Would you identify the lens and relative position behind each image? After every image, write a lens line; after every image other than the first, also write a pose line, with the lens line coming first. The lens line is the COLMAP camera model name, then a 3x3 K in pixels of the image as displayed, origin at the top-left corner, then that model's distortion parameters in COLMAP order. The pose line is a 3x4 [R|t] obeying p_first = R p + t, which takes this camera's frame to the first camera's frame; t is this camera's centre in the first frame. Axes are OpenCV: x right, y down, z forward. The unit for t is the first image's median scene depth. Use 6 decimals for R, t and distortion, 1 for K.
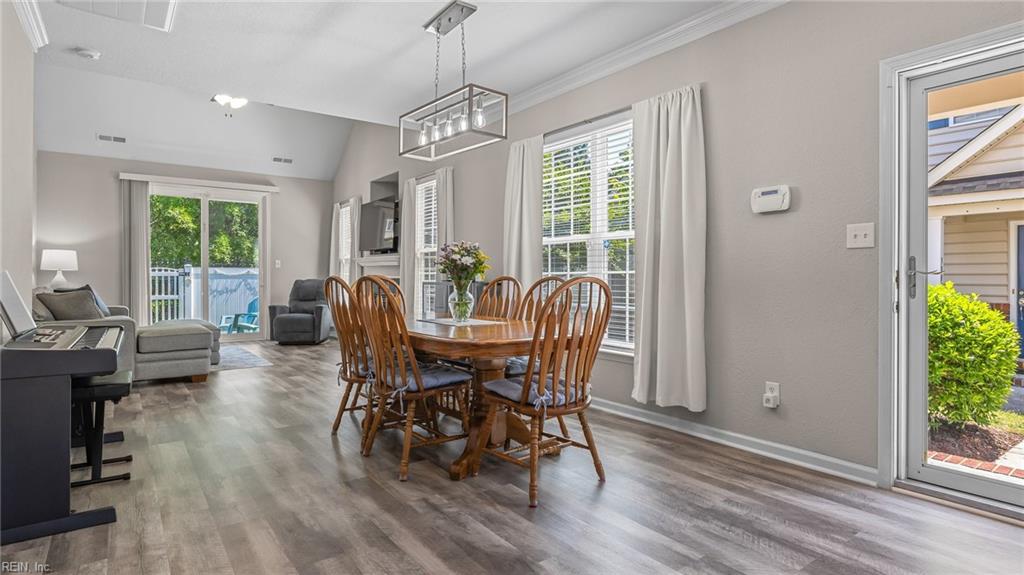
lens RADIAL K [[529.0, 0, 512.2], [0, 529.0, 279.6], [0, 0, 1]] dist [-0.003278, -0.000427]
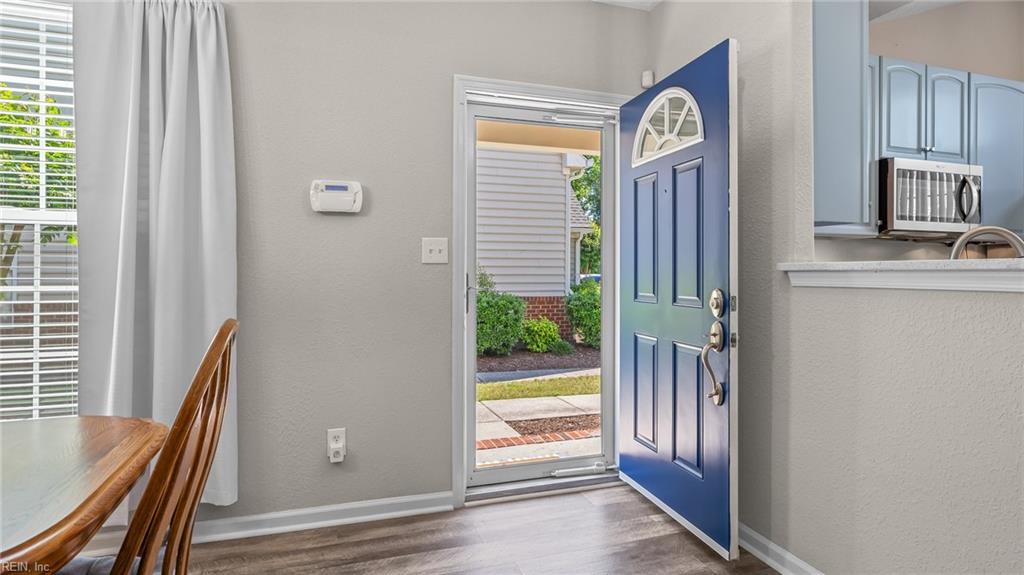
lens RADIAL K [[543.2, 0, 516.8], [0, 543.2, 271.3], [0, 0, 1]] dist [-0.001030, -0.000112]
pose [[0.307165, 0.007059, 0.951630, -0.079876], [0.002858, 0.999961, -0.008340, -0.013249], [-0.951652, 0.005281, 0.307133, 0.200735]]
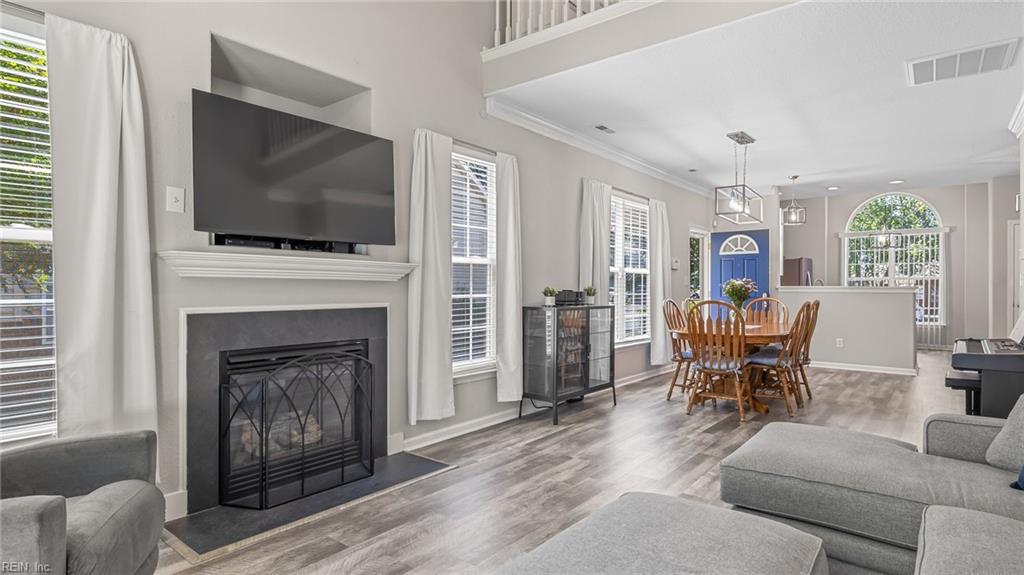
lens RADIAL K [[534.2, 0, 516.8], [0, 534.2, 287.9], [0, 0, 1]] dist [-0.001024, -0.000432]
pose [[-0.251987, -0.006742, 0.967707, -0.687805], [-0.002326, 0.999977, 0.006361, -0.022274], [-0.967728, -0.000648, -0.251996, 0.938002]]
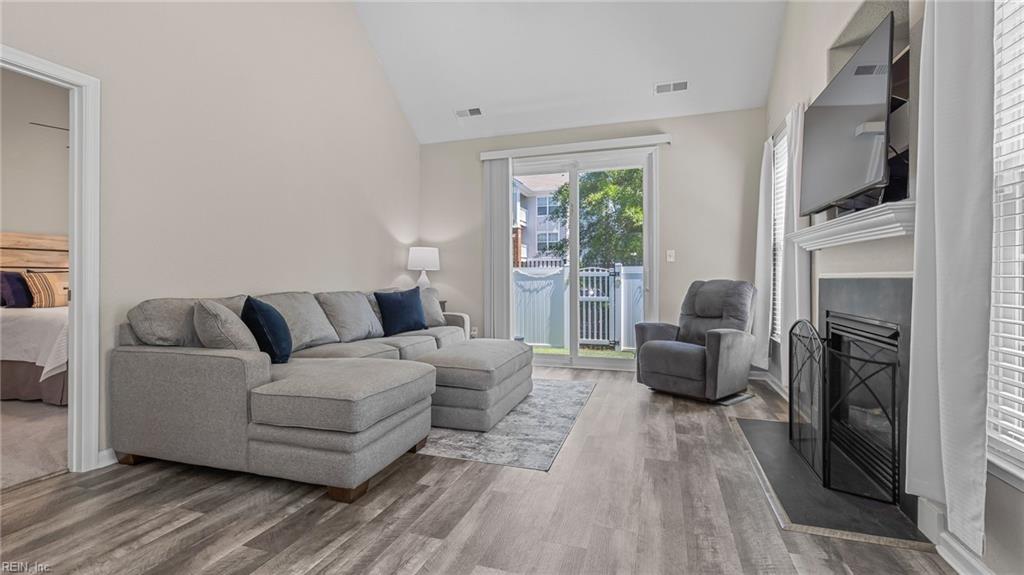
lens RADIAL K [[454.0, 0, 512.8], [0, 454.0, 279.0], [0, 0, 1]] dist [-0.000391, 0.000057]
pose [[0.576569, -0.001445, -0.817047, -0.122256], [0.000159, 0.999999, -0.001656, -0.000868], [0.817048, 0.000825, 0.576569, 0.612305]]
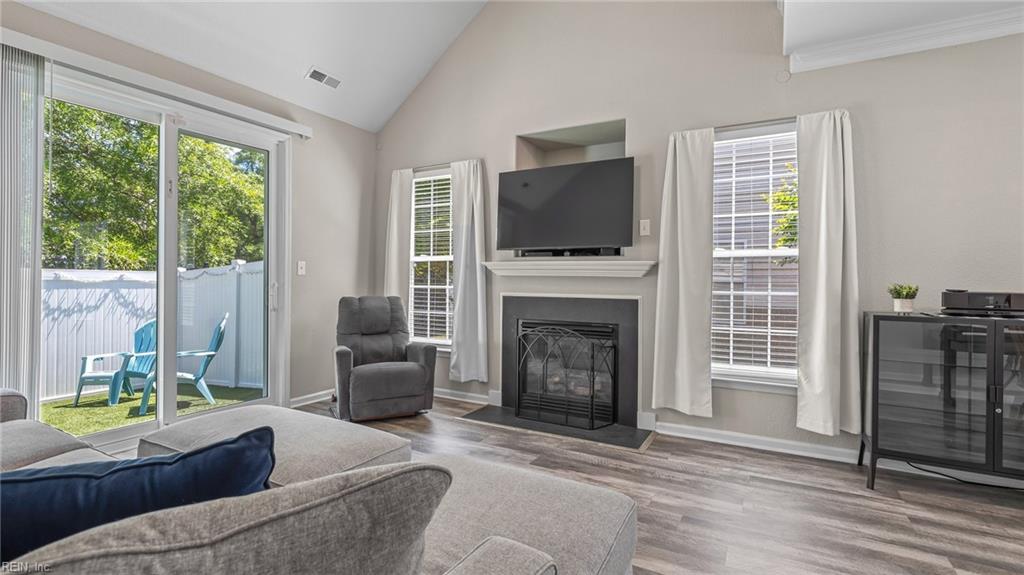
lens RADIAL K [[472.6, 0, 511.6], [0, 472.6, 280.9], [0, 0, 1]] dist [0.000006, -0.000047]
pose [[0.911271, 0.007115, 0.411745, -0.517253], [-0.006682, 0.999975, -0.002492, -0.018982], [-0.411752, -0.000481, 0.911296, 0.536297]]
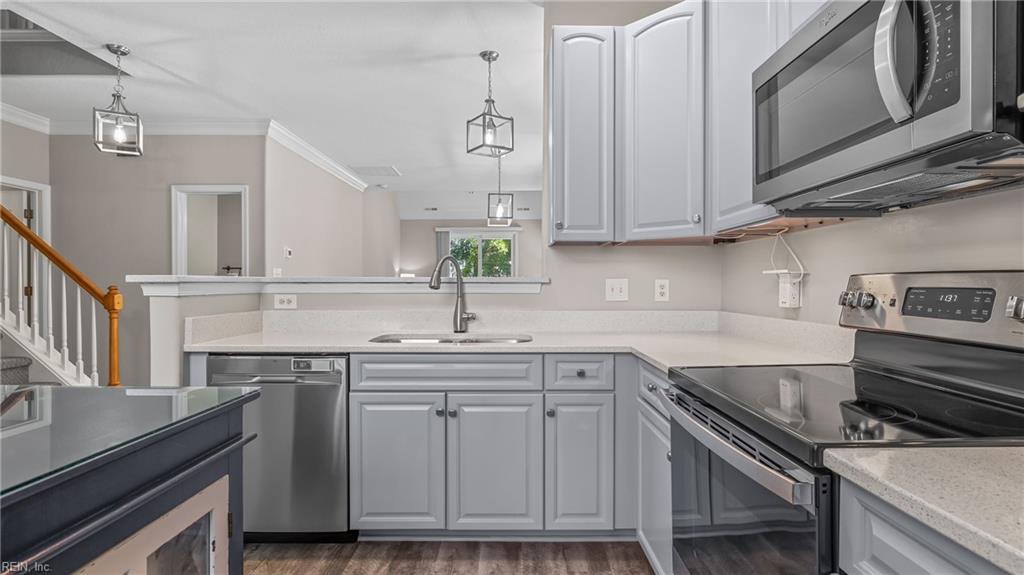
lens RADIAL K [[506.0, 0, 512.0], [0, 506.0, 287.5], [0, 0, 1]] dist [0.000272, -0.000052]
pose [[0.798705, 0.002158, -0.601718, 0.442730], [0.001148, 0.999986, 0.005110, -0.015397], [0.601721, -0.004772, 0.798692, -0.168724]]
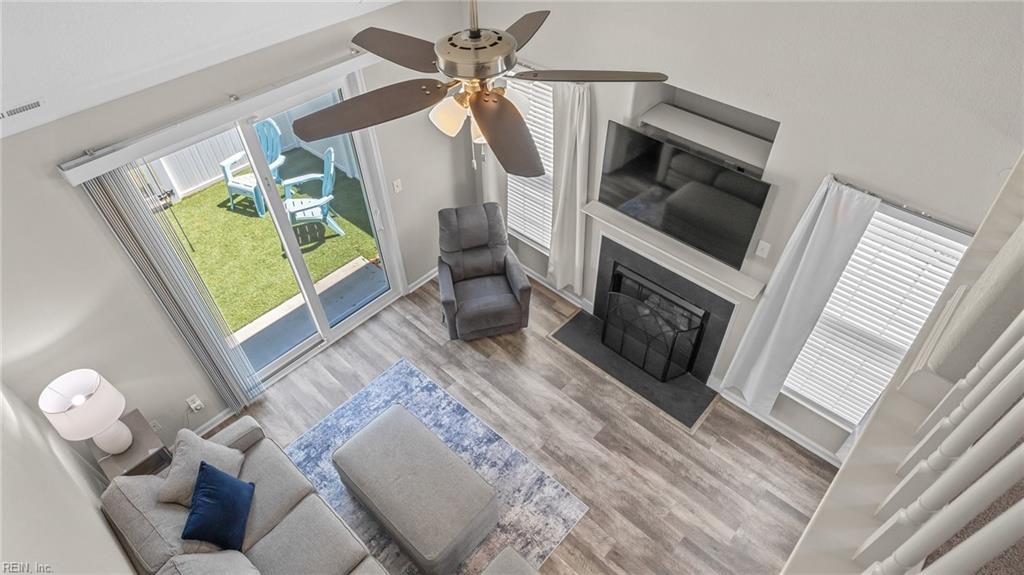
lens RADIAL K [[572.4, 0, 512.8], [0, 572.4, 280.5], [0, 0, 1]] dist [-0.000818, -0.000221]
pose [[0.983541, -0.140024, 0.114197, -0.473042], [0.021500, 0.718222, 0.695482, -0.417649], [-0.179403, -0.681579, 0.709411, 0.583300]]
